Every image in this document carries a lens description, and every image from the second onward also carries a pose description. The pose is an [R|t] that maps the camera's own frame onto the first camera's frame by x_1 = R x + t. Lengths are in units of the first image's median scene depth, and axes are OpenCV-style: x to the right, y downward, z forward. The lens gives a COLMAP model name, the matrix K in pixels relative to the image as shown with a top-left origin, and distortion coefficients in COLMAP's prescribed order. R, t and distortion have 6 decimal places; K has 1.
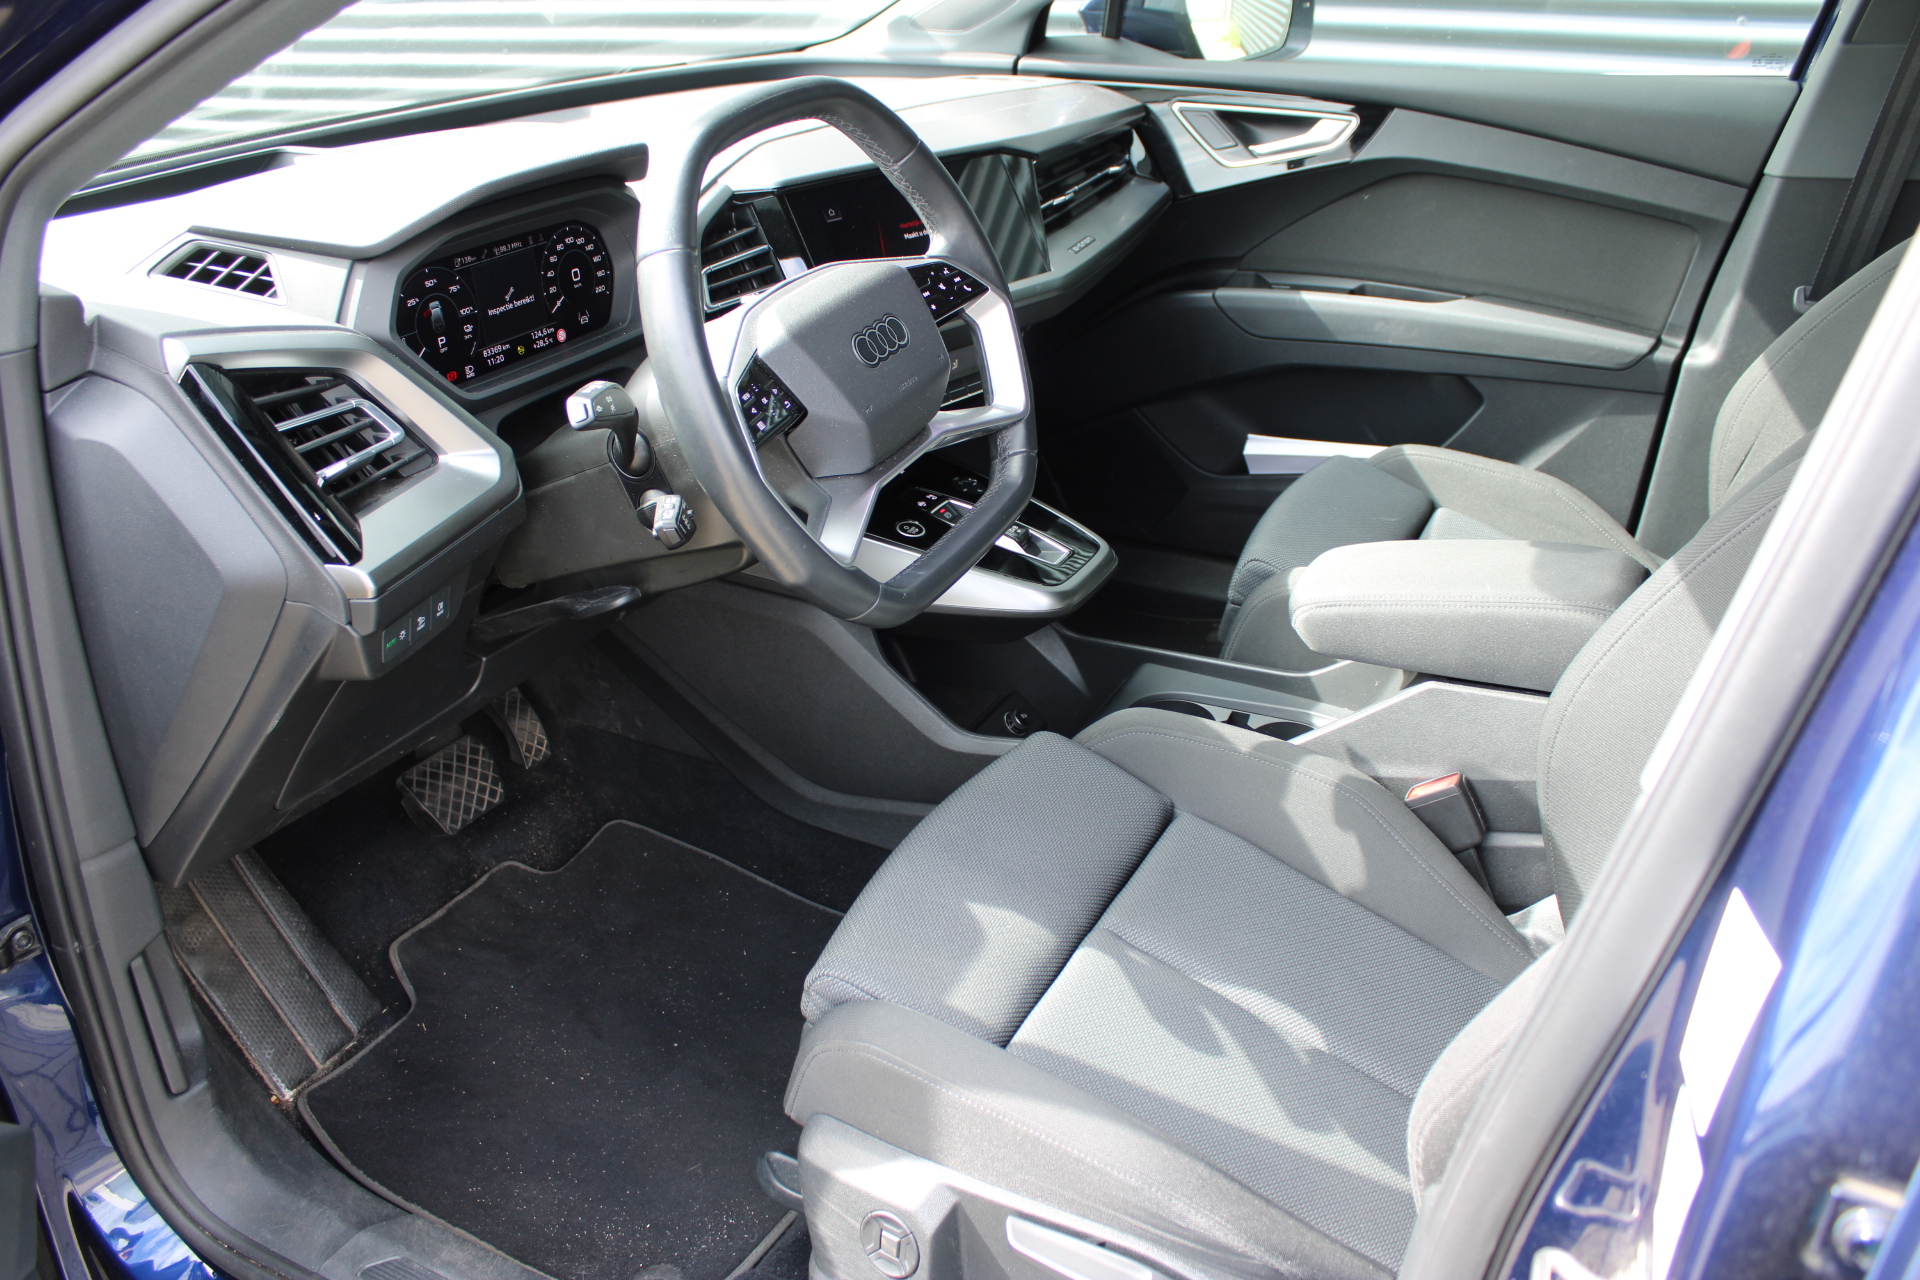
lens RADIAL K [[1590.5, 0, 960.0], [0, 1590.5, 640.0], [0, 0, 1]] dist [-0.166659, 0.156335]
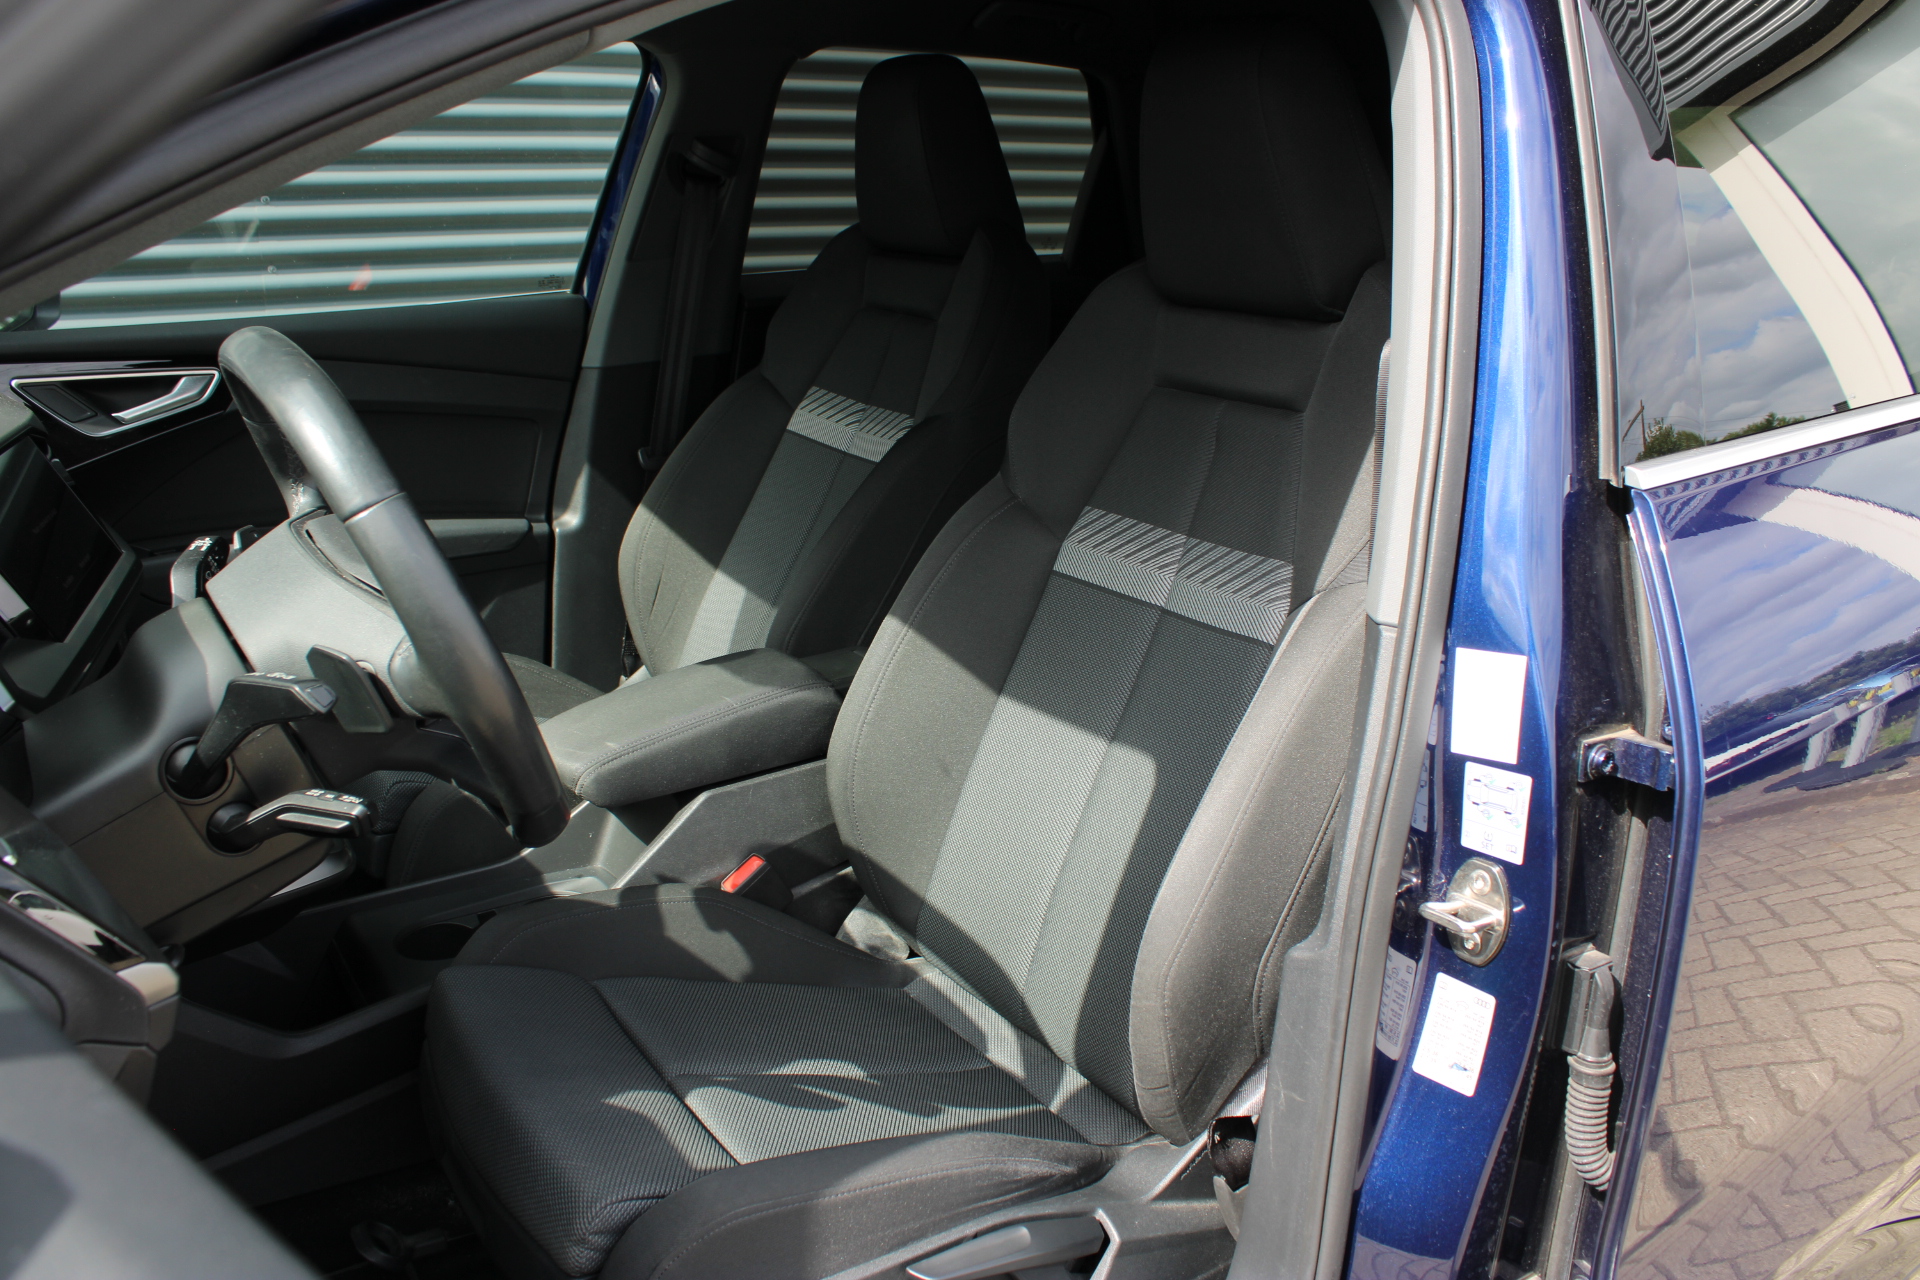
lens RADIAL K [[1590.5, 0, 960.0], [0, 1590.5, 640.0], [0, 0, 1]] dist [-0.166659, 0.156335]
pose [[0.488875, -0.230419, 0.841373, -0.569545], [0.359726, 0.931914, 0.046198, -0.064656], [-0.794732, 0.280079, 0.538477, 0.175462]]
